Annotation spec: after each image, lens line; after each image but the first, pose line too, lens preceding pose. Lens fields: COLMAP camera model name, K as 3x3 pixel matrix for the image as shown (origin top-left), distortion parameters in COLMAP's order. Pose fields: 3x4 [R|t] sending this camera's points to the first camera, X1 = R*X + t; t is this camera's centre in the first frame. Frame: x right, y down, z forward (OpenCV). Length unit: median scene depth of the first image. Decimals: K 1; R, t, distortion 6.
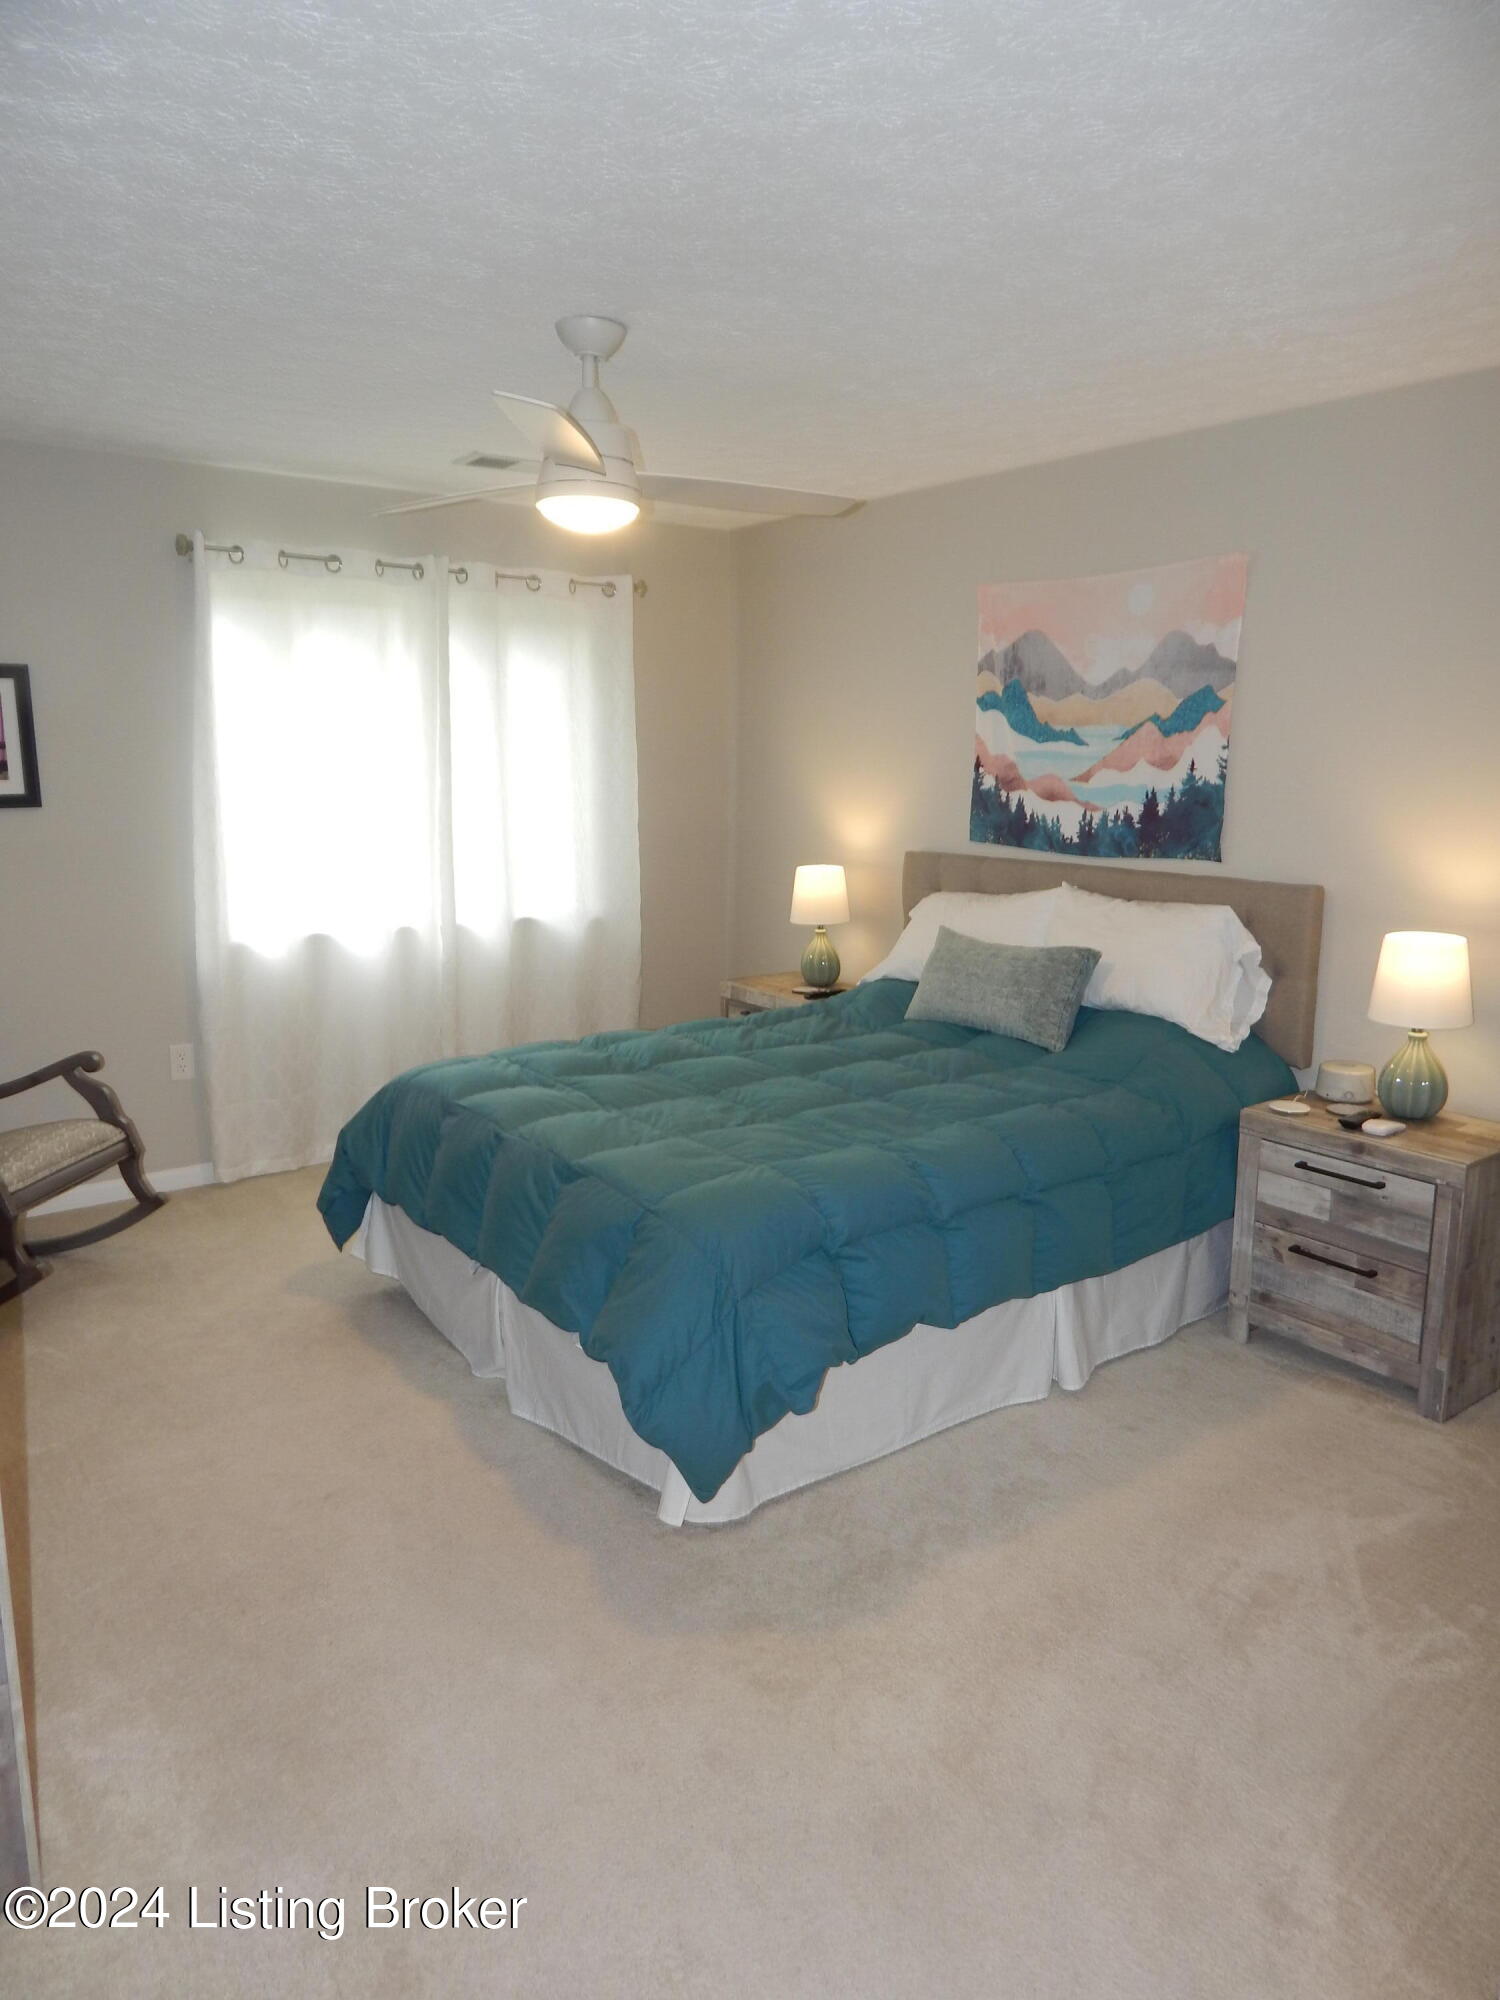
lens RADIAL K [[1328.9, 0, 750.0], [0, 1328.9, 1000.0], [0, 0, 1]] dist [0.002584, -0.036175]
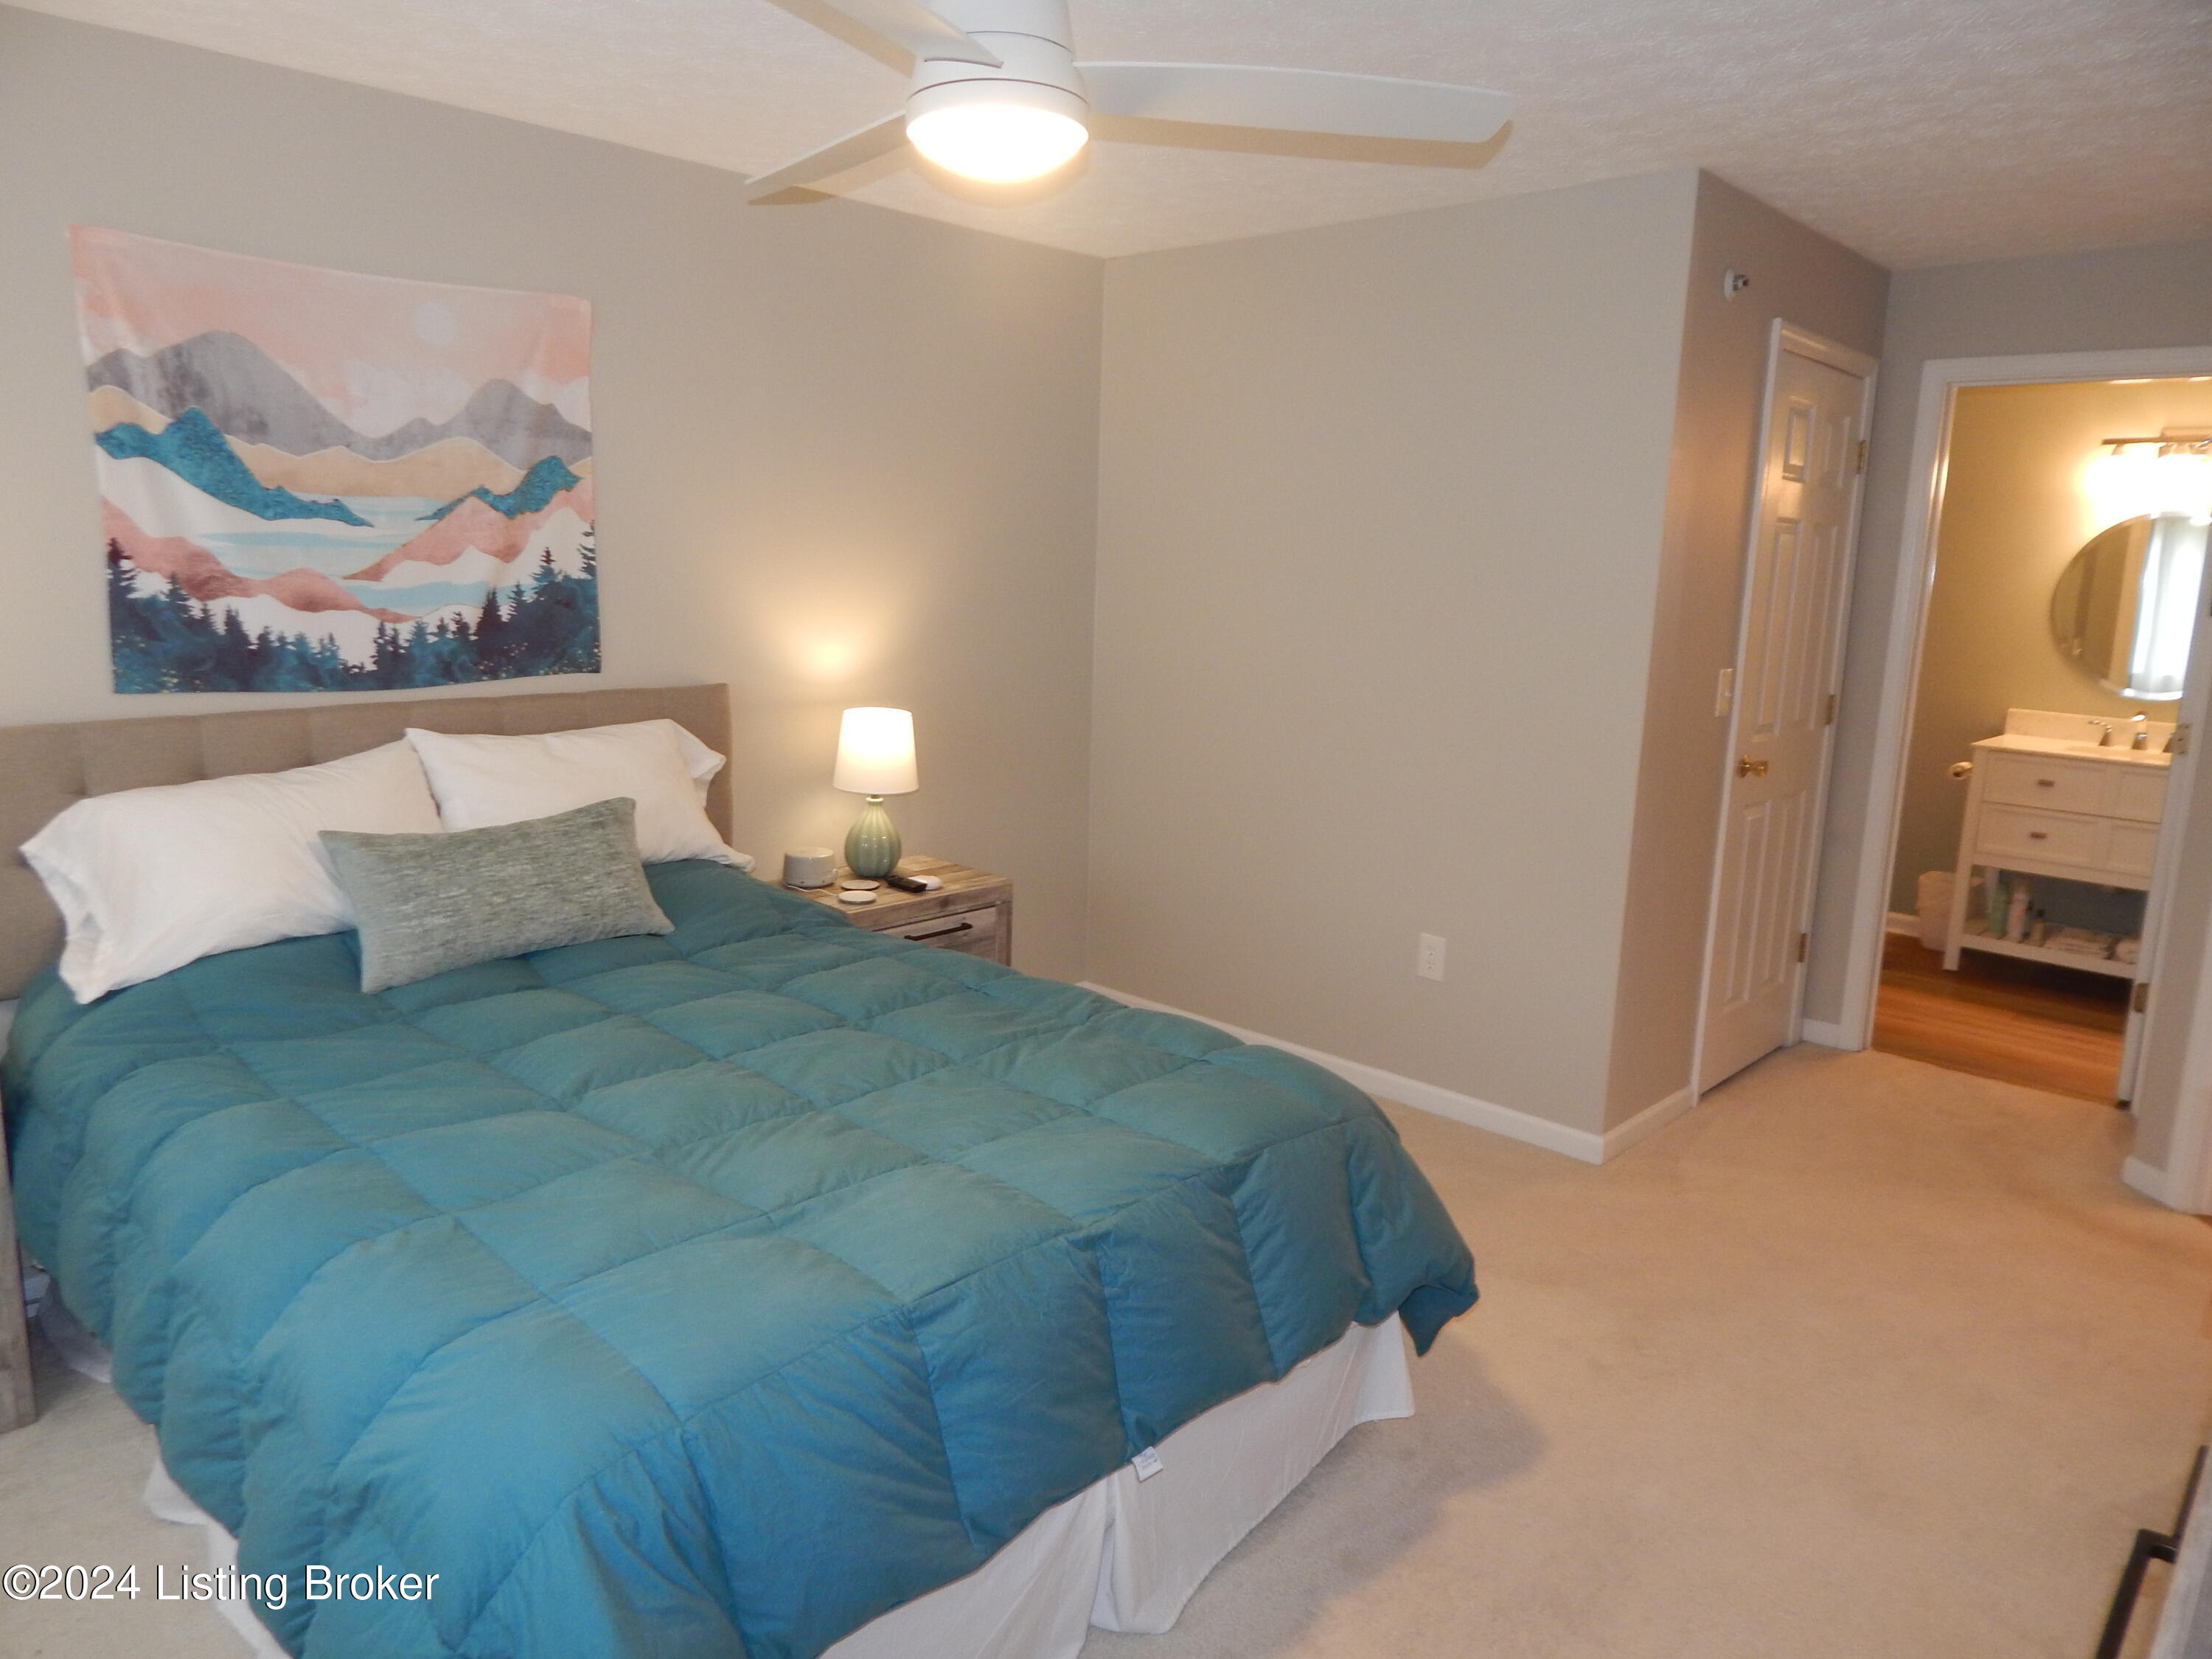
lens RADIAL K [[1471.8, 0, 1108.6], [0, 1471.8, 821.6], [0, 0, 1]] dist [-0.006458, -0.031608]
pose [[-0.194383, -0.196594, 0.961023, -0.576142], [0.144004, 0.963377, 0.226203, -0.165663], [-0.970298, 0.182361, -0.158954, 0.803357]]
